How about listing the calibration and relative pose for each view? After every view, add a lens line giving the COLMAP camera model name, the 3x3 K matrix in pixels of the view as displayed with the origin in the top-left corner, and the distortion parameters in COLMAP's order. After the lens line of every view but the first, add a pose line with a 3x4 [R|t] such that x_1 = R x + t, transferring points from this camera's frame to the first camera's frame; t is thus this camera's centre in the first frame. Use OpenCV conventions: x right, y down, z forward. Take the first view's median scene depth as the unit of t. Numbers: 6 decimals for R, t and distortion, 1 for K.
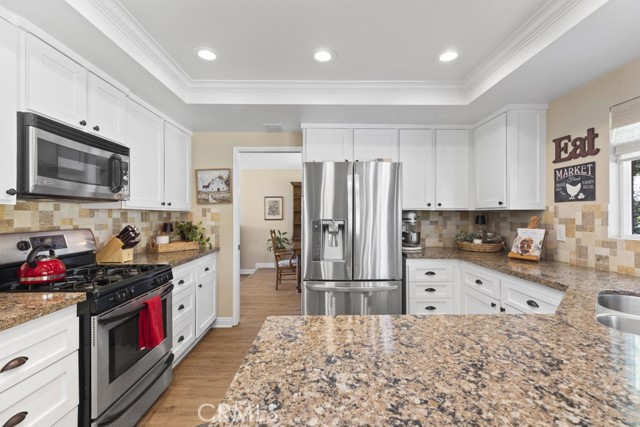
lens RADIAL K [[286.9, 0, 320.9], [0, 286.9, 209.7], [0, 0, 1]] dist [0.004613, 0.000108]
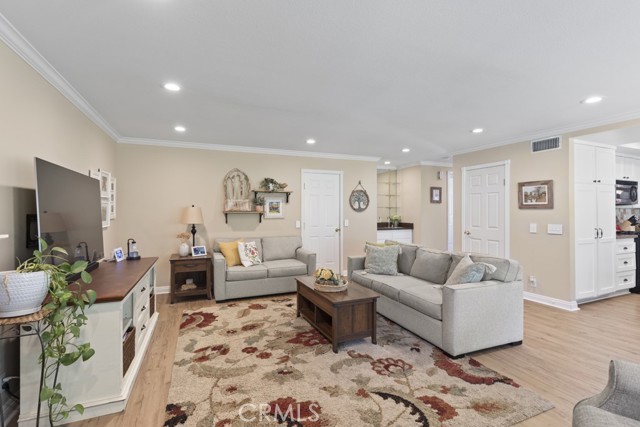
lens RADIAL K [[301.4, 0, 322.7], [0, 301.4, 213.1], [0, 0, 1]] dist [0.000855, 0.000223]
pose [[0.397205, 0.004105, -0.917721, 0.558239], [0.017933, 0.999764, 0.012233, -0.037674], [0.917555, -0.021317, 0.397037, -2.290965]]
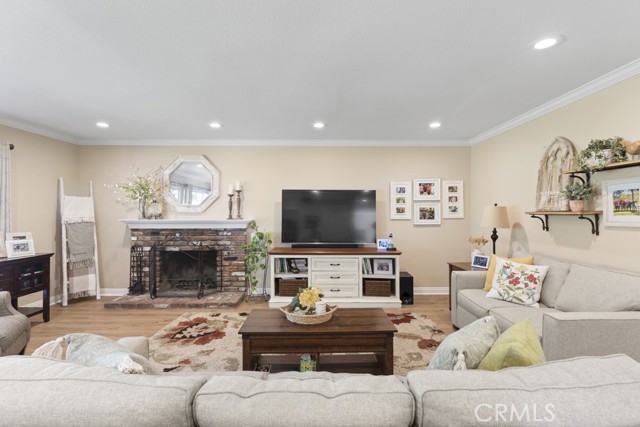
lens RADIAL K [[301.4, 0, 322.7], [0, 301.4, 213.1], [0, 0, 1]] dist [0.000855, 0.000223]
pose [[-1.000000, 0.000847, -0.000493, -0.838839], [0.000854, 0.999917, -0.012843, -0.009268], [0.000482, -0.012844, -0.999917, -0.586473]]
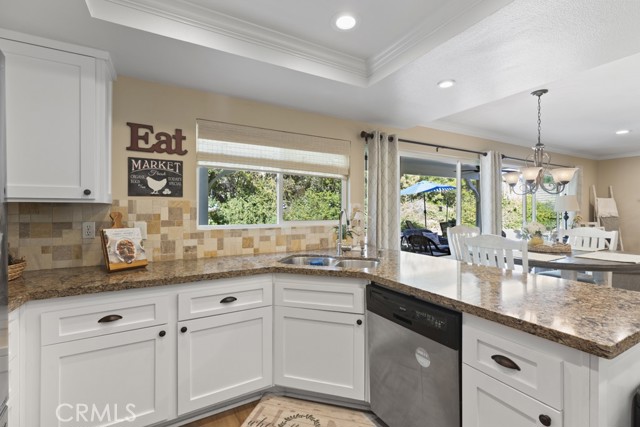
lens RADIAL K [[286.9, 0, 320.9], [0, 286.9, 209.7], [0, 0, 1]] dist [0.004613, 0.000108]
pose [[-0.482029, 0.002344, 0.876152, -0.241349], [-0.012474, 0.999877, -0.009537, 0.018749], [-0.876067, -0.015527, -0.481940, 1.021264]]
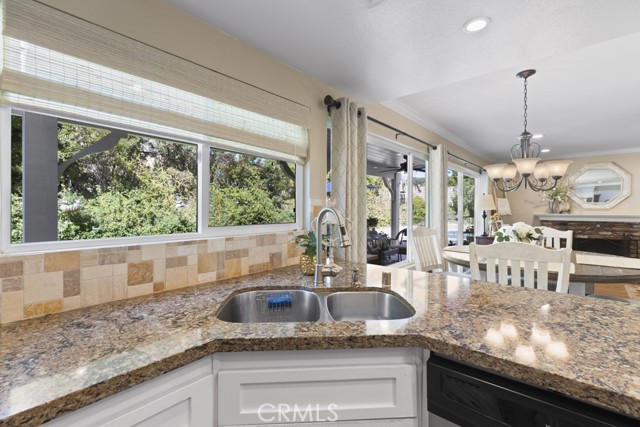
lens RADIAL K [[289.3, 0, 319.8], [0, 289.3, 208.8], [0, 0, 1]] dist [0.004011, 0.000208]
pose [[-0.745653, -0.000122, 0.666334, 0.251826], [-0.010431, 0.999880, -0.011490, 0.016390], [-0.666252, -0.015518, -0.745565, 0.917519]]
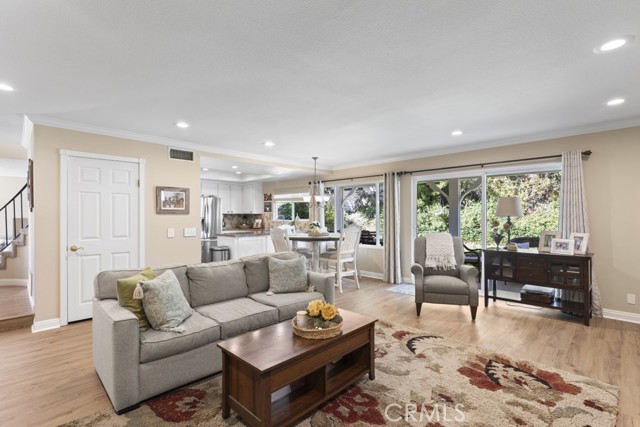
lens RADIAL K [[301.4, 0, 322.7], [0, 301.4, 213.1], [0, 0, 1]] dist [0.000855, 0.000223]
pose [[0.702619, 0.001349, 0.711565, -1.488359], [-0.007362, 0.999958, 0.005374, -0.040788], [-0.711528, -0.009014, 0.702600, -2.385257]]
